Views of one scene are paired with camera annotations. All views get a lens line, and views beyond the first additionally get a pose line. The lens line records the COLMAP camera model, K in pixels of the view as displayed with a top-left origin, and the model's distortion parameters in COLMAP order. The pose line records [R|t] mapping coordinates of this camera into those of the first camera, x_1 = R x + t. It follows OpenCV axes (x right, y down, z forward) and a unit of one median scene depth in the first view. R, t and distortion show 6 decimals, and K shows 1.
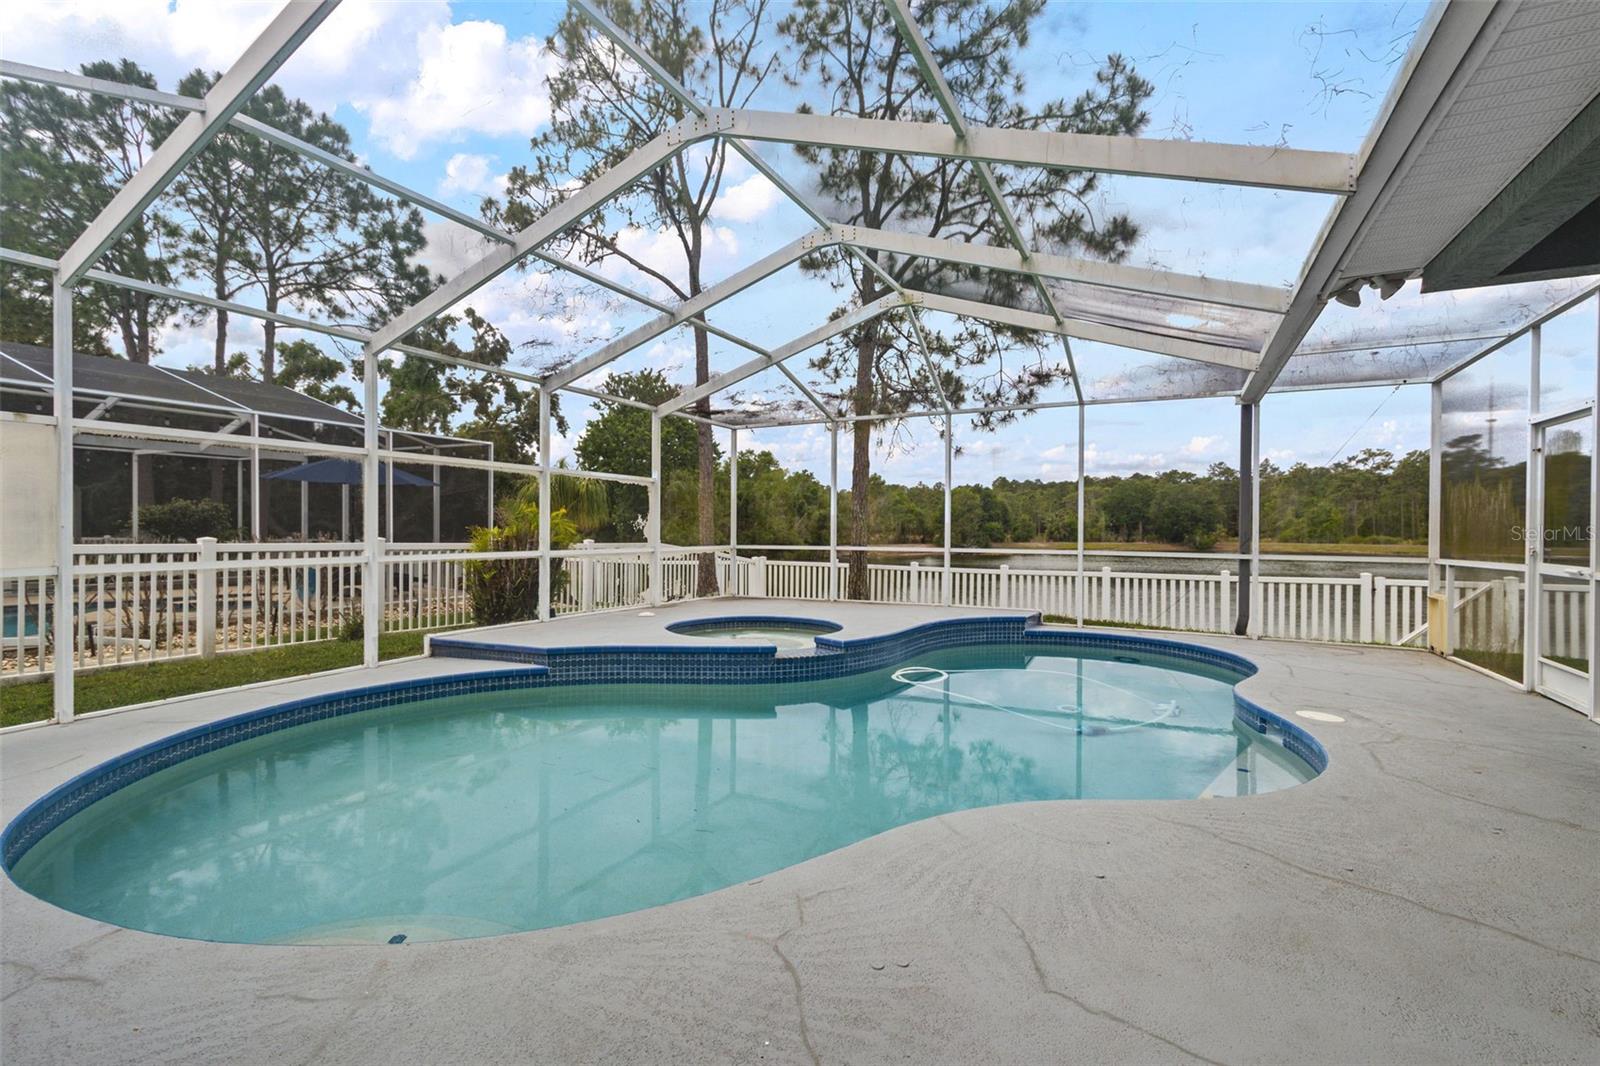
lens RADIAL K [[731.2, 0, 795.7], [0, 731.2, 530.2], [0, 0, 1]] dist [0.008372, -0.001301]
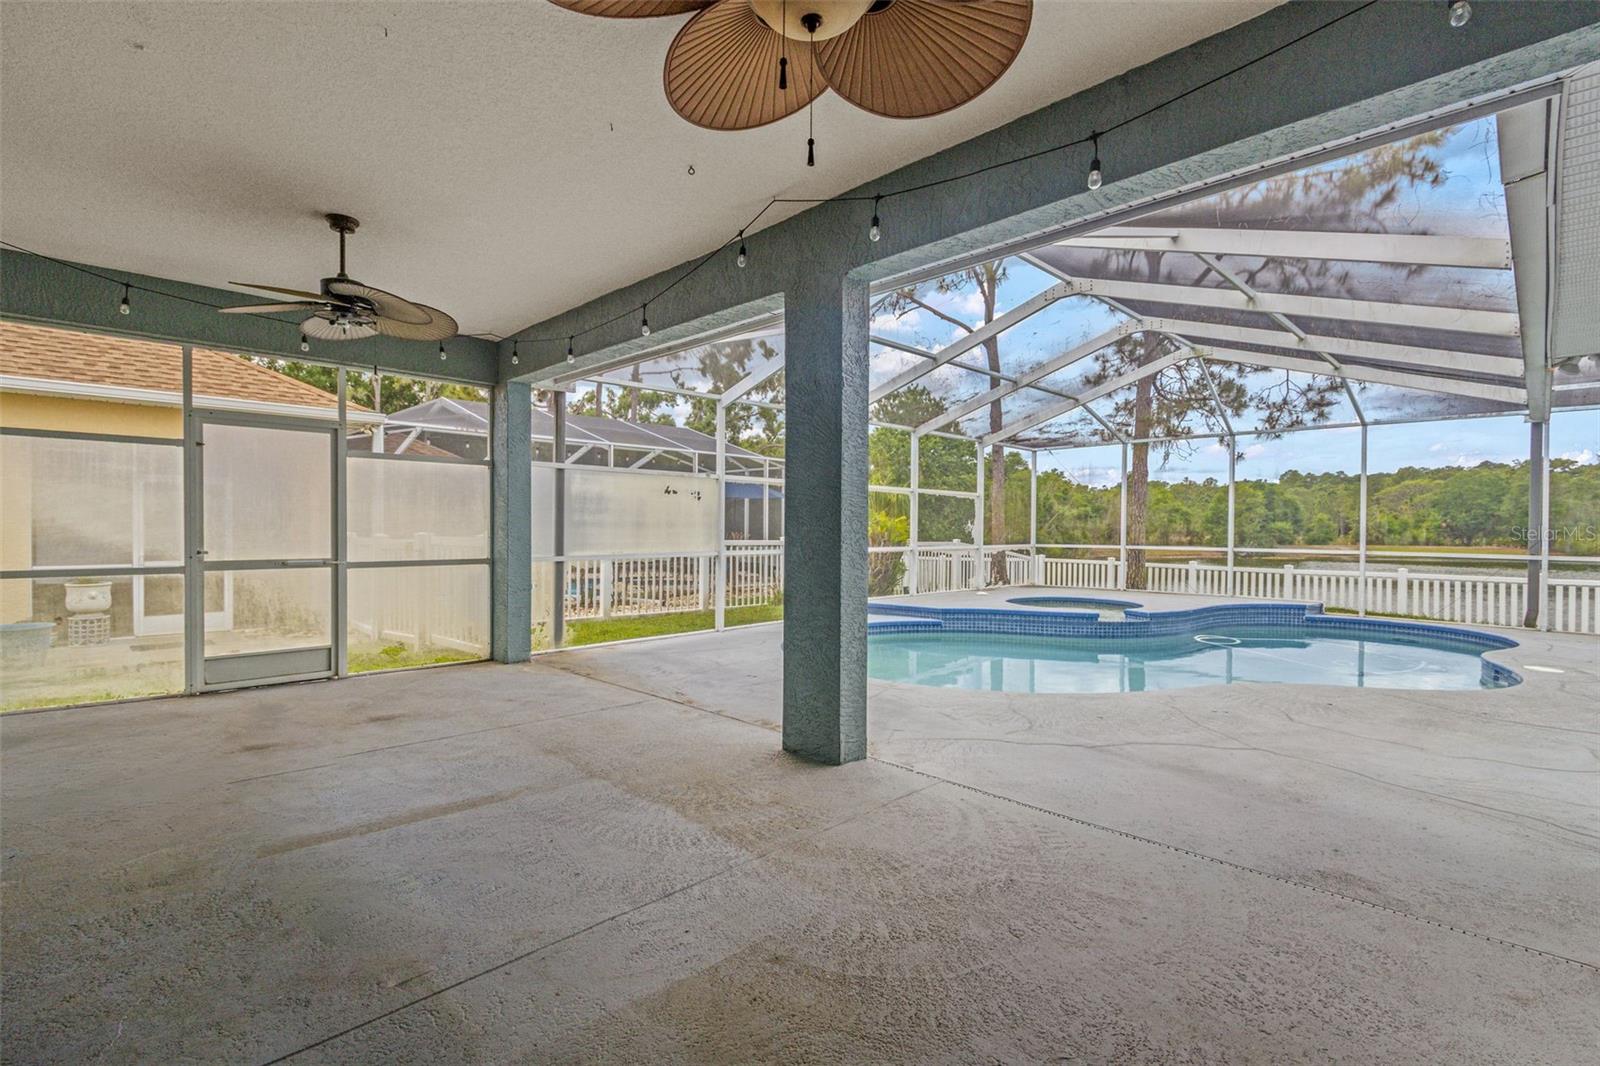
lens RADIAL K [[721.7, 0, 794.8], [0, 721.7, 540.6], [0, 0, 1]] dist [0.024228, -0.016860]
pose [[0.947675, 0.006464, -0.319172, -0.076219], [-0.001893, 0.999891, 0.014628, -0.002876], [0.319231, -0.013258, 0.947584, -0.299518]]
